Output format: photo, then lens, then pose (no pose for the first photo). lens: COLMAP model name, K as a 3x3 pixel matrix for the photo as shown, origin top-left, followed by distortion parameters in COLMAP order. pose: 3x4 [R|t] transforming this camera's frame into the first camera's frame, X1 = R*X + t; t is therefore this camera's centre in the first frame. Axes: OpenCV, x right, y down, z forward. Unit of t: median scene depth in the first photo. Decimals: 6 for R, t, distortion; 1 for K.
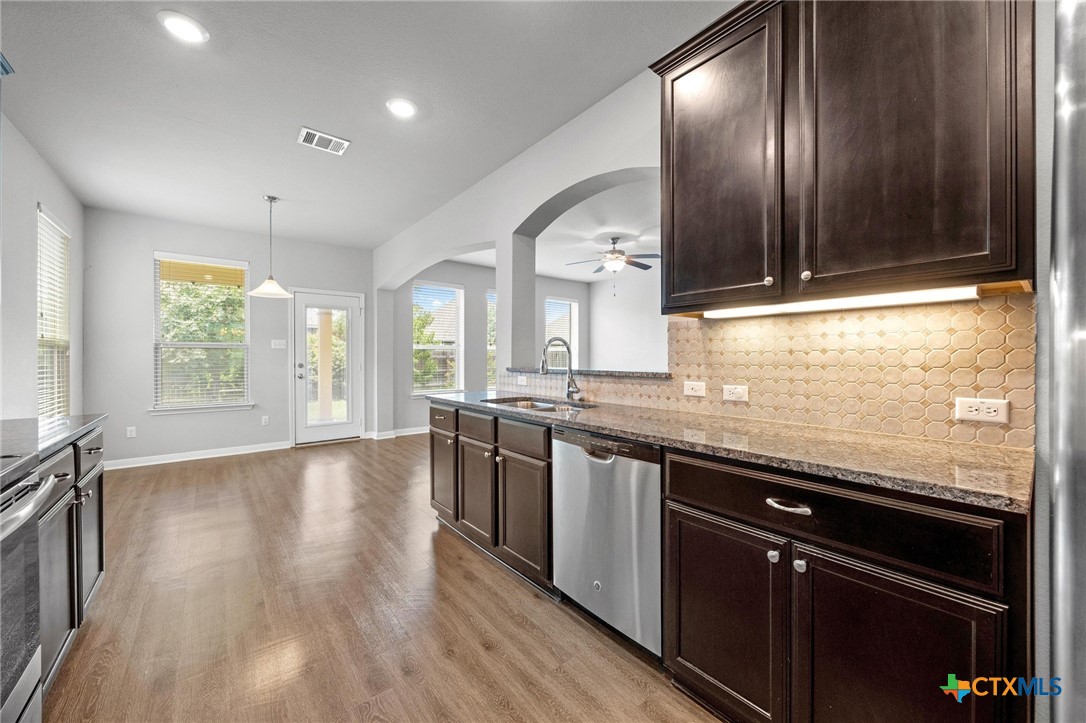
lens RADIAL K [[411.7, 0, 540.4], [0, 411.7, 356.2], [0, 0, 1]] dist [-0.001733, -0.000267]
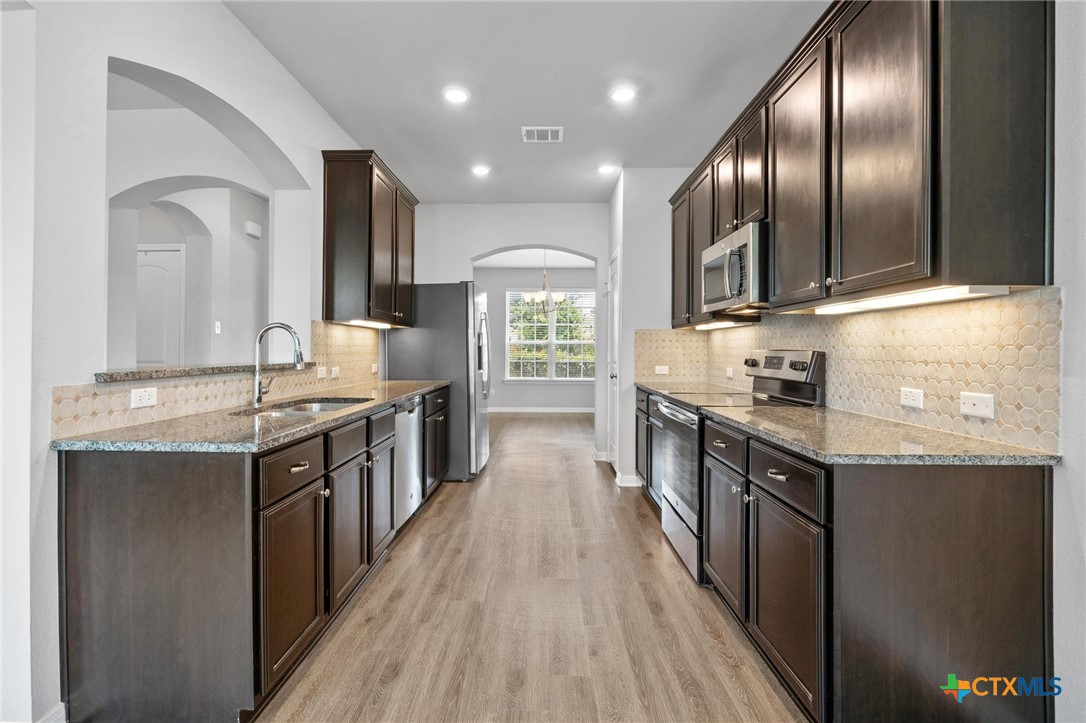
lens RADIAL K [[500.0, 0, 541.6], [0, 500.0, 357.3], [0, 0, 1]] dist [-0.000180, -0.000007]
pose [[-0.775266, -0.011229, 0.631535, -1.180287], [-0.004982, 0.999920, 0.011663, 0.005176], [-0.631615, 0.005896, -0.775259, 1.767091]]
